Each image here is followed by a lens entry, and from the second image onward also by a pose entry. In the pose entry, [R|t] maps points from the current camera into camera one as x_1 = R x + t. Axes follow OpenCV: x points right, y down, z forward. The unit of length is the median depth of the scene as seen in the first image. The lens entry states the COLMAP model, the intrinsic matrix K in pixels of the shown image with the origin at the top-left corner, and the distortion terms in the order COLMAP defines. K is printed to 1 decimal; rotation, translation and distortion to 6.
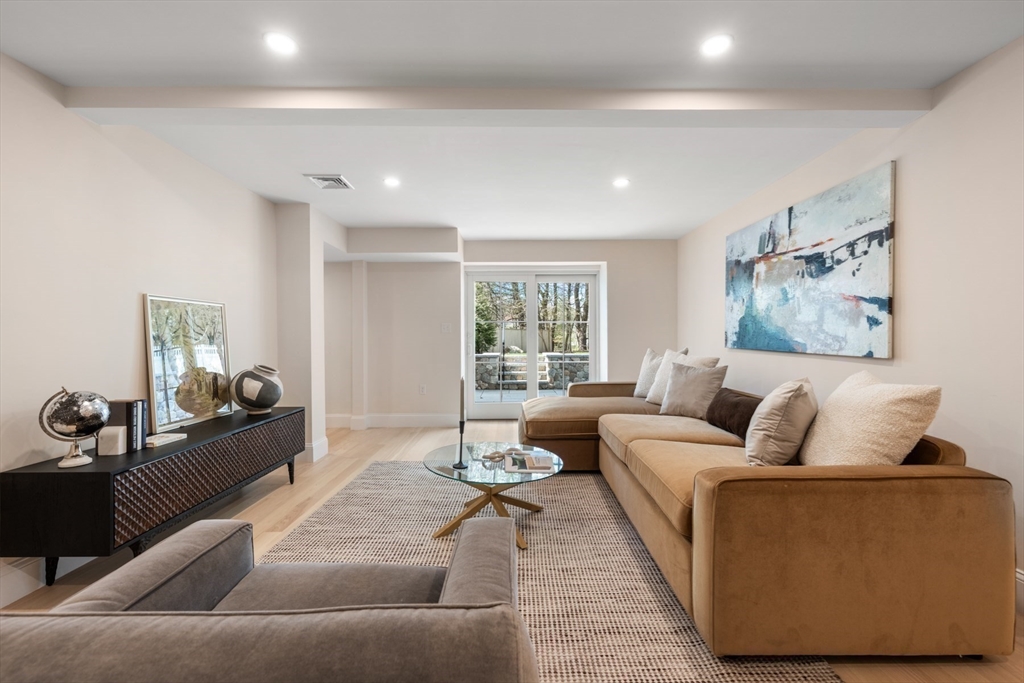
lens RADIAL K [[430.5, 0, 515.3], [0, 430.5, 340.5], [0, 0, 1]] dist [0.001093, 0.000076]
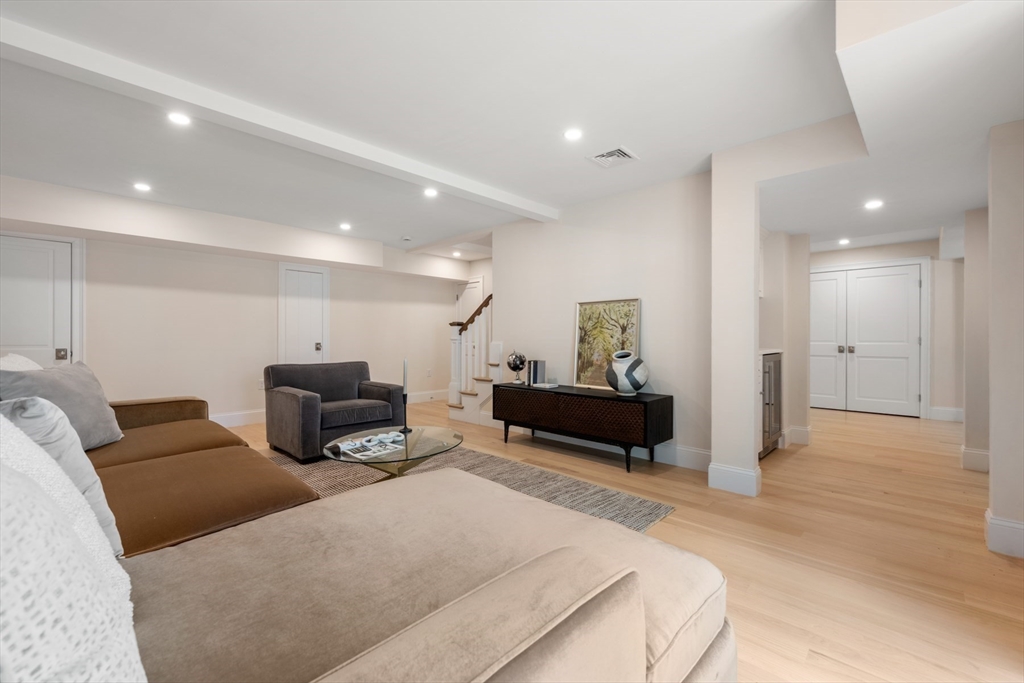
lens RADIAL K [[430.5, 0, 515.3], [0, 430.5, 340.5], [0, 0, 1]] dist [0.001093, 0.000076]
pose [[-0.700373, 0.006549, -0.713747, 0.492338], [-0.003935, 0.999907, 0.013037, 0.017432], [0.713767, 0.011939, -0.700282, 1.949649]]
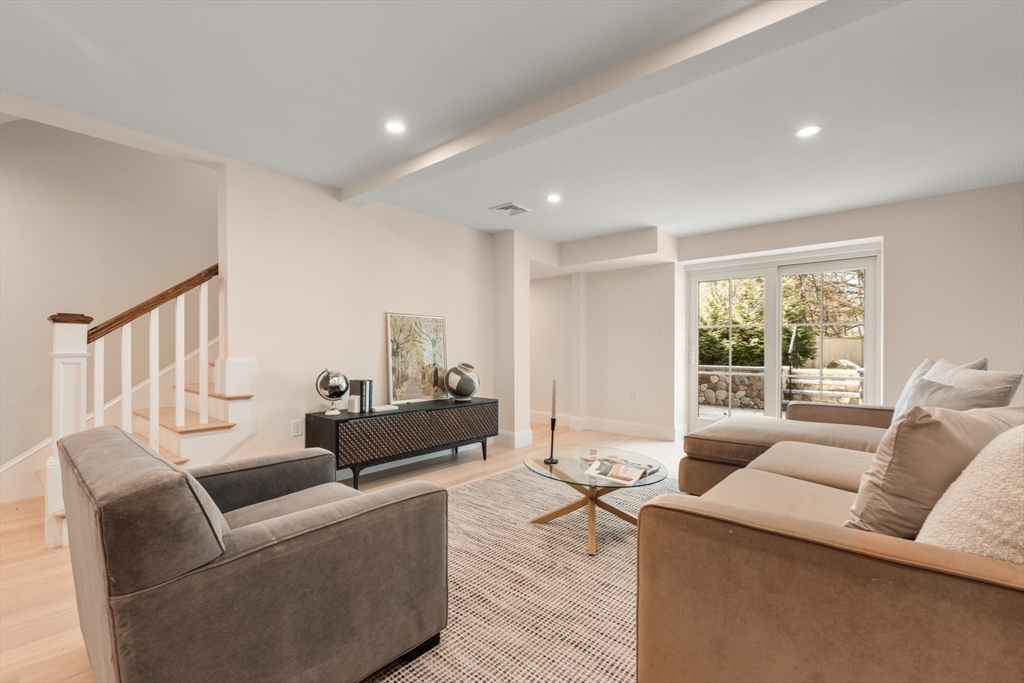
lens RADIAL K [[441.8, 0, 507.1], [0, 441.8, 355.7], [0, 0, 1]] dist [0.000590, 0.000166]
pose [[0.752348, 0.016228, -0.658566, 0.467283], [-0.011177, 0.999867, 0.011869, 0.021256], [0.658671, -0.001569, 0.752429, 0.110695]]
